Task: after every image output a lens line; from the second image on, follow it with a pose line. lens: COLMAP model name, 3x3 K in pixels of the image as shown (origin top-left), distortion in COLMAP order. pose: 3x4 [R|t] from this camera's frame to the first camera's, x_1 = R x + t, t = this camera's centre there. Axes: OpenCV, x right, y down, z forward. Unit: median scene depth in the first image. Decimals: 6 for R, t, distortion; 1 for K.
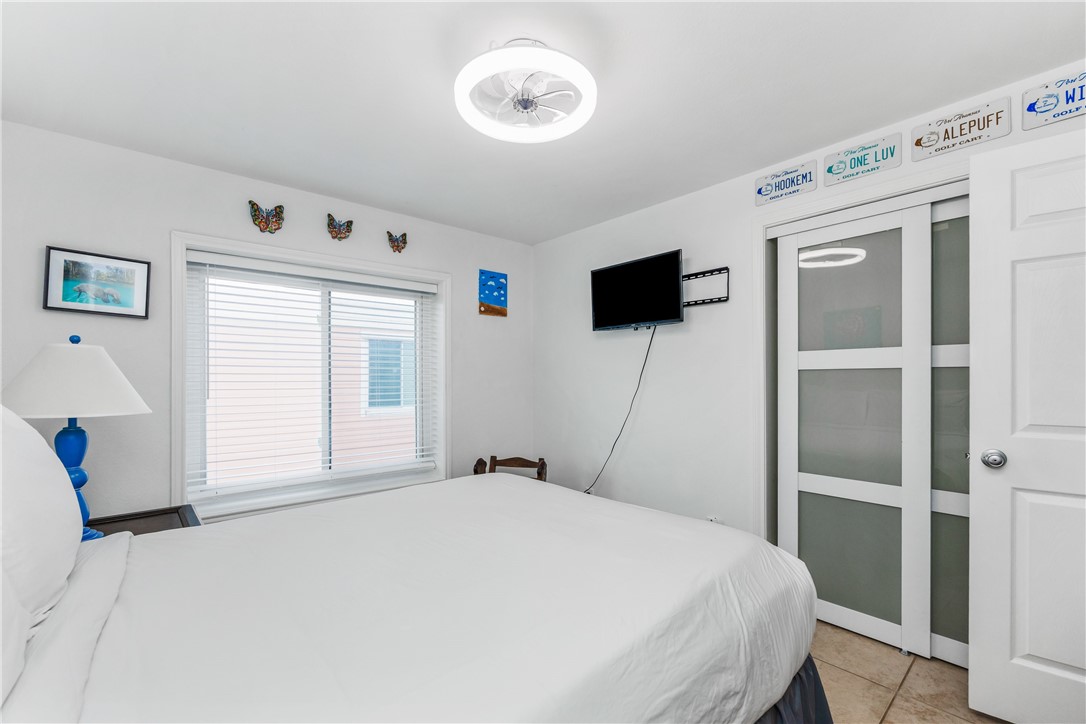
lens RADIAL K [[455.4, 0, 541.6], [0, 455.4, 383.2], [0, 0, 1]] dist [-0.000778, 0.000230]
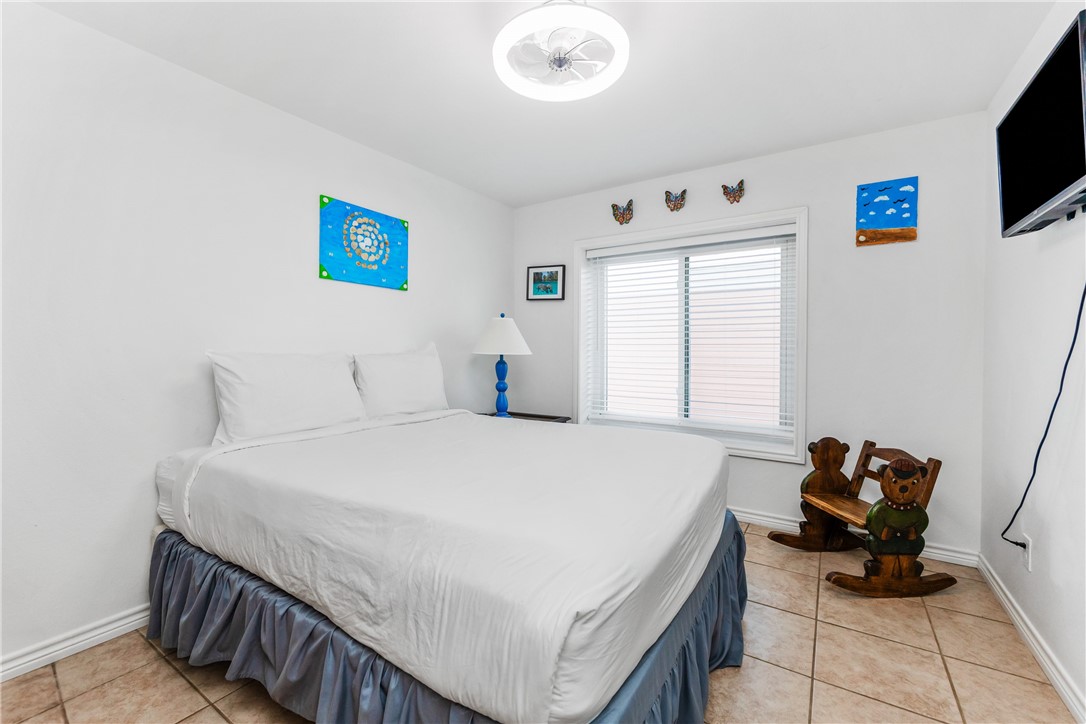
lens RADIAL K [[455.4, 0, 539.2], [0, 455.4, 353.8], [0, 0, 1]] dist [-0.000778, 0.000230]
pose [[0.271956, 0.019428, -0.962114, 0.508695], [-0.012717, 0.999781, 0.016594, 0.019693], [0.962226, 0.007722, 0.272143, 0.350842]]
